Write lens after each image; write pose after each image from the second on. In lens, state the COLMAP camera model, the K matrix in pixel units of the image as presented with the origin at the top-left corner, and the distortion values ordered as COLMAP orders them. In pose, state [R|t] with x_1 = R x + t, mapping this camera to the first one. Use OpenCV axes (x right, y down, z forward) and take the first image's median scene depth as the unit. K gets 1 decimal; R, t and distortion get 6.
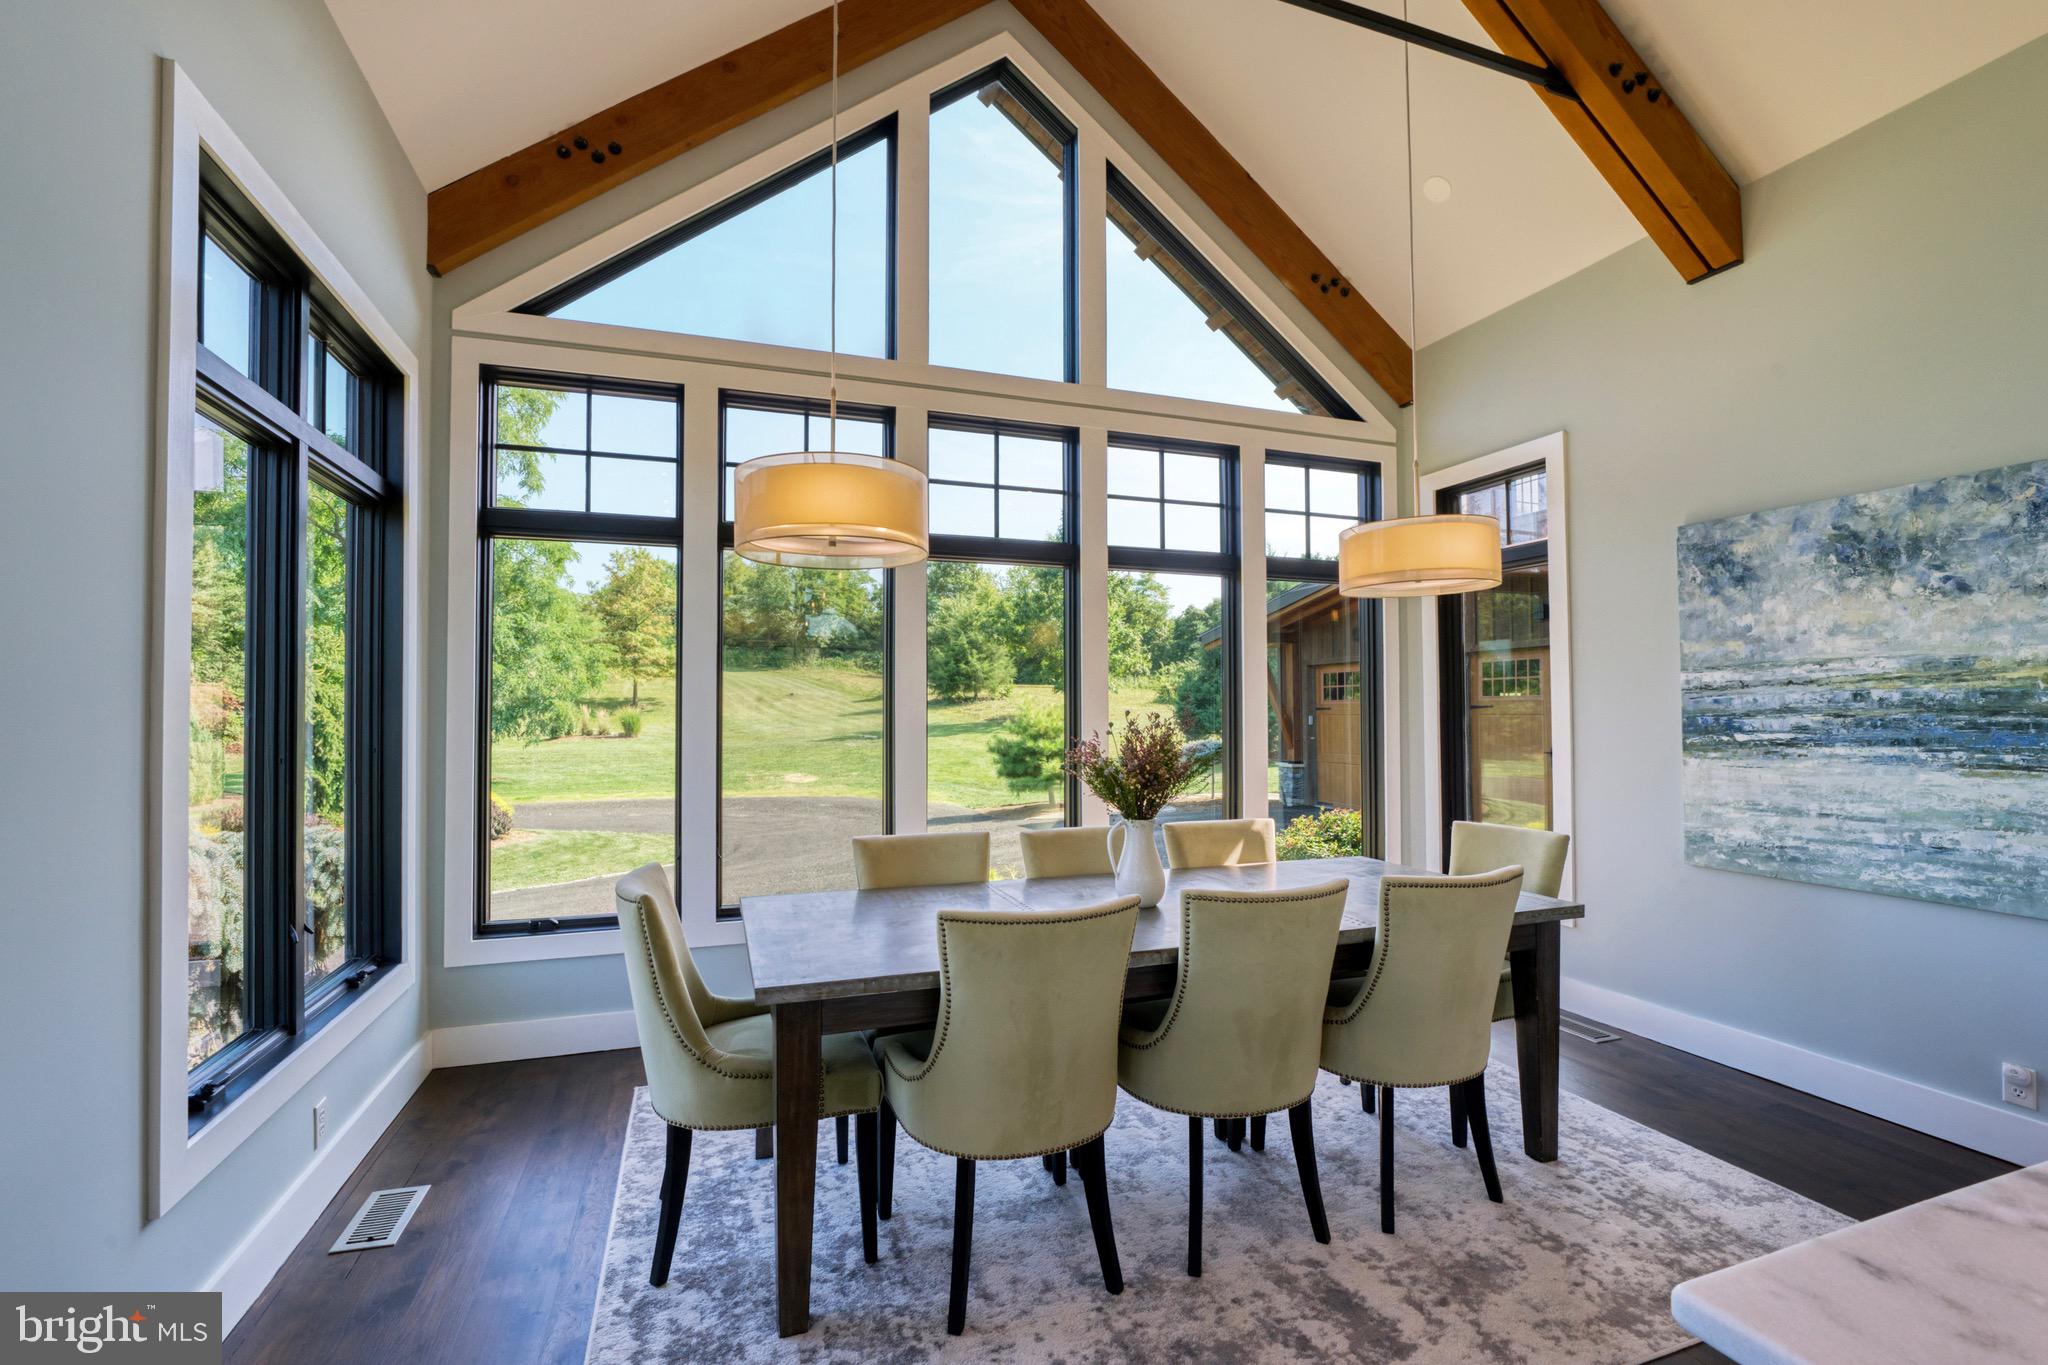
lens RADIAL K [[882.9, 0, 1011.8], [0, 882.9, 688.4], [0, 0, 1]] dist [-0.017221, -0.000263]
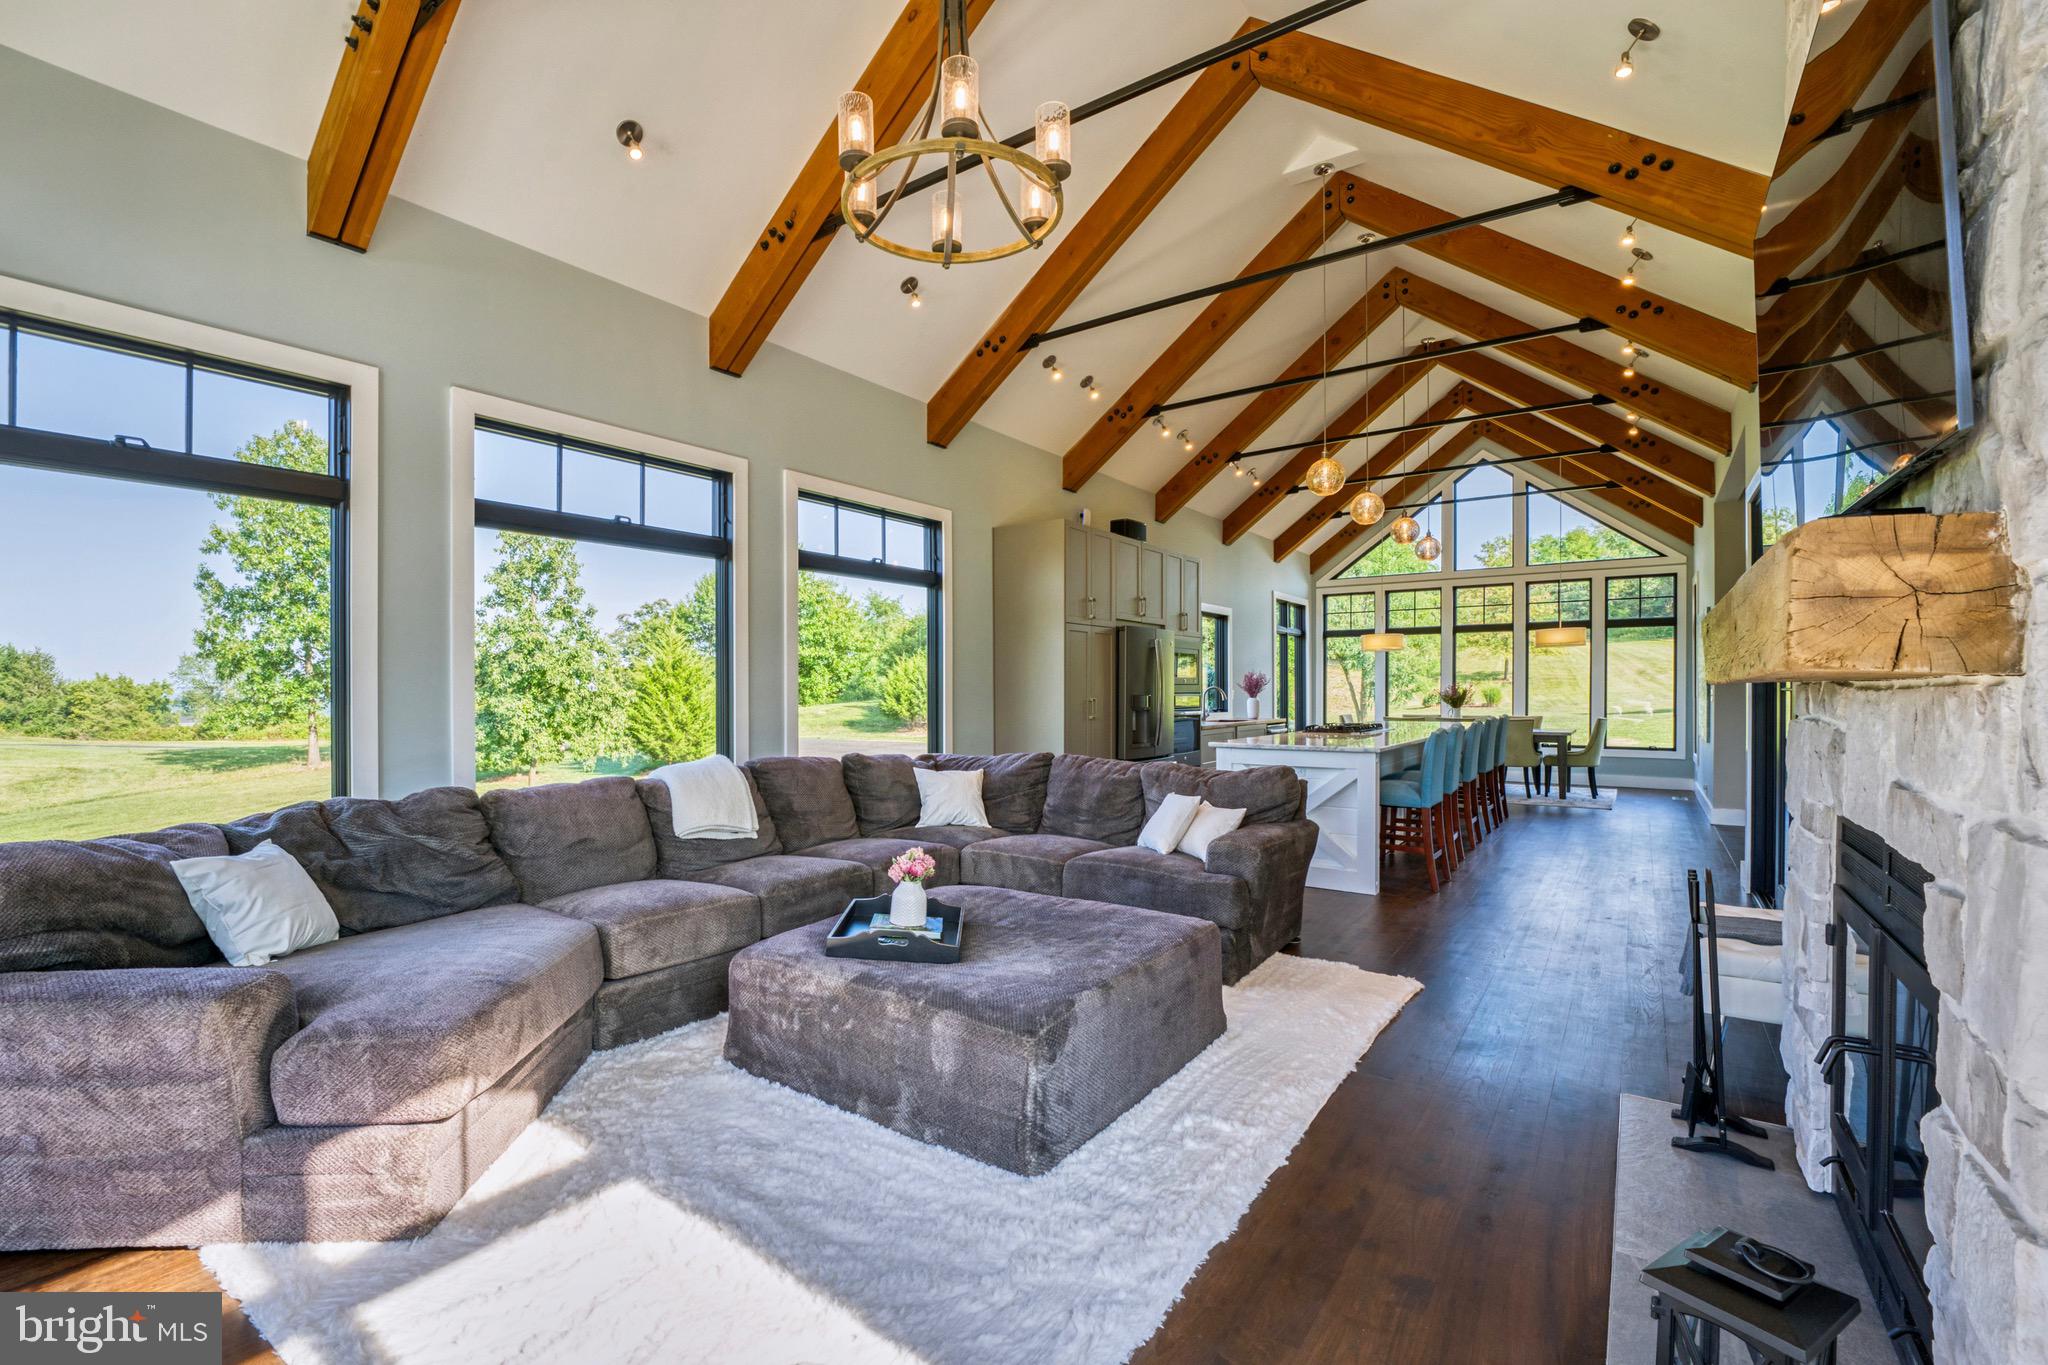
lens RADIAL K [[882.9, 0, 1014.7], [0, 882.9, 686.6], [0, 0, 1]] dist [-0.017221, -0.000263]
pose [[0.583187, 0.007775, -0.812300, 1.446459], [0.016286, 0.999641, 0.021260, -0.055563], [0.812174, -0.025628, 0.582852, -1.957321]]
